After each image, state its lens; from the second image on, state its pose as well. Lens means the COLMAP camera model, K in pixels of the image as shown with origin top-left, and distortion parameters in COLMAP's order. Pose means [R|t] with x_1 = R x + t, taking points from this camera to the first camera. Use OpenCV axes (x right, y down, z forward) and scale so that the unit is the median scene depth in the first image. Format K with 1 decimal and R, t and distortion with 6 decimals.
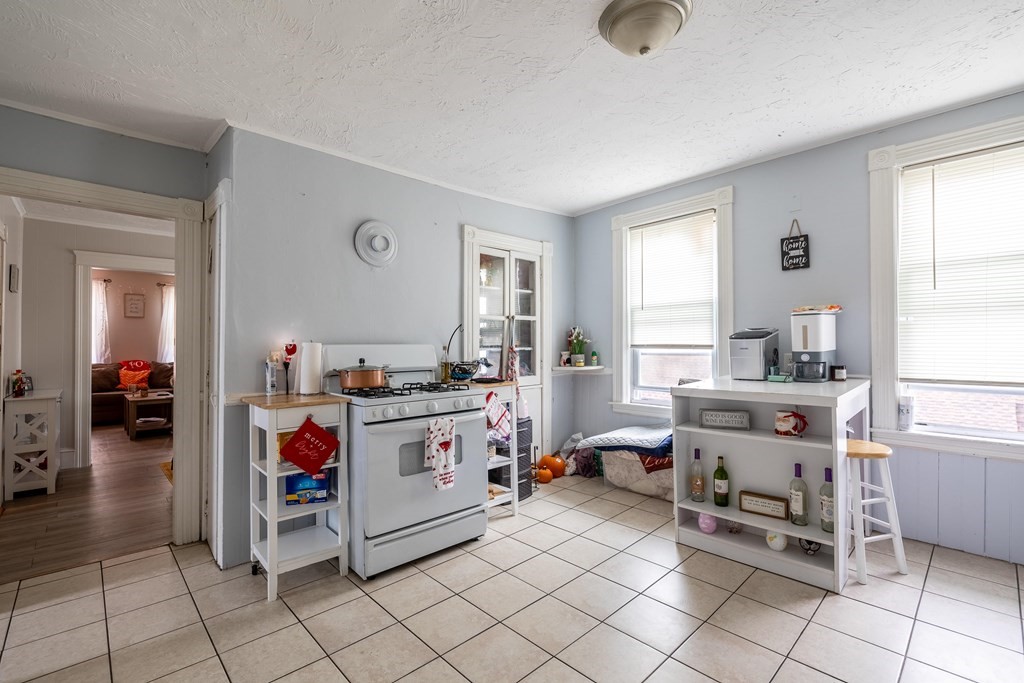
lens RADIAL K [[451.6, 0, 515.7], [0, 451.6, 344.0], [0, 0, 1]] dist [-0.001269, -0.000512]
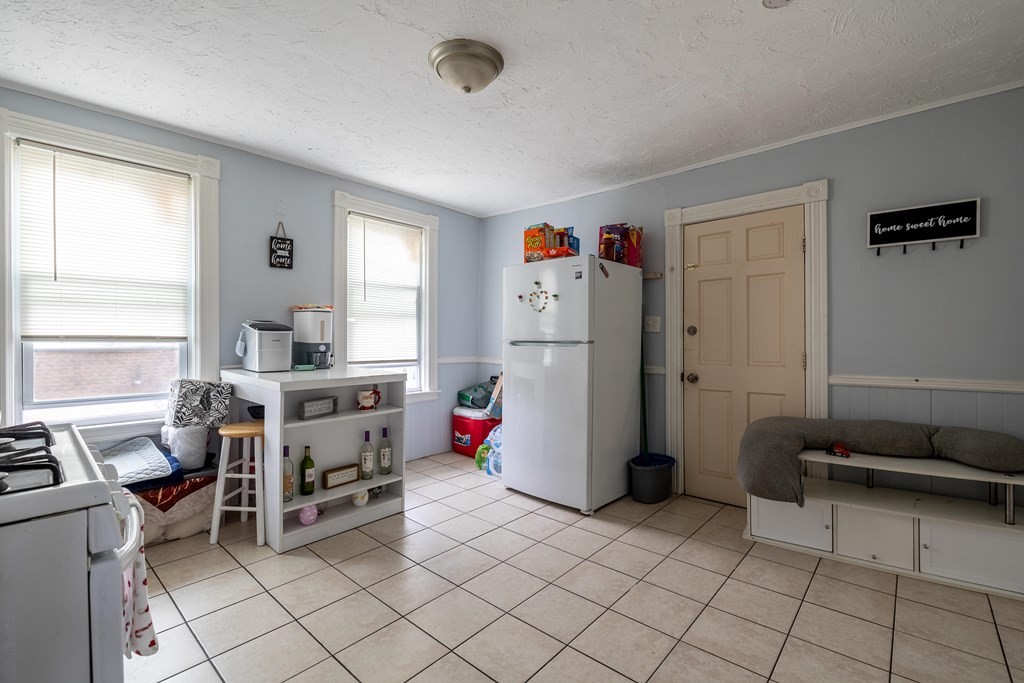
lens RADIAL K [[451.6, 0, 515.4], [0, 451.6, 339.9], [0, 0, 1]] dist [-0.001269, -0.000512]
pose [[-0.079008, 0.002248, 0.996871, -0.514613], [-0.003263, 0.999992, -0.002514, 0.008847], [-0.996869, -0.003452, -0.079000, 0.527959]]
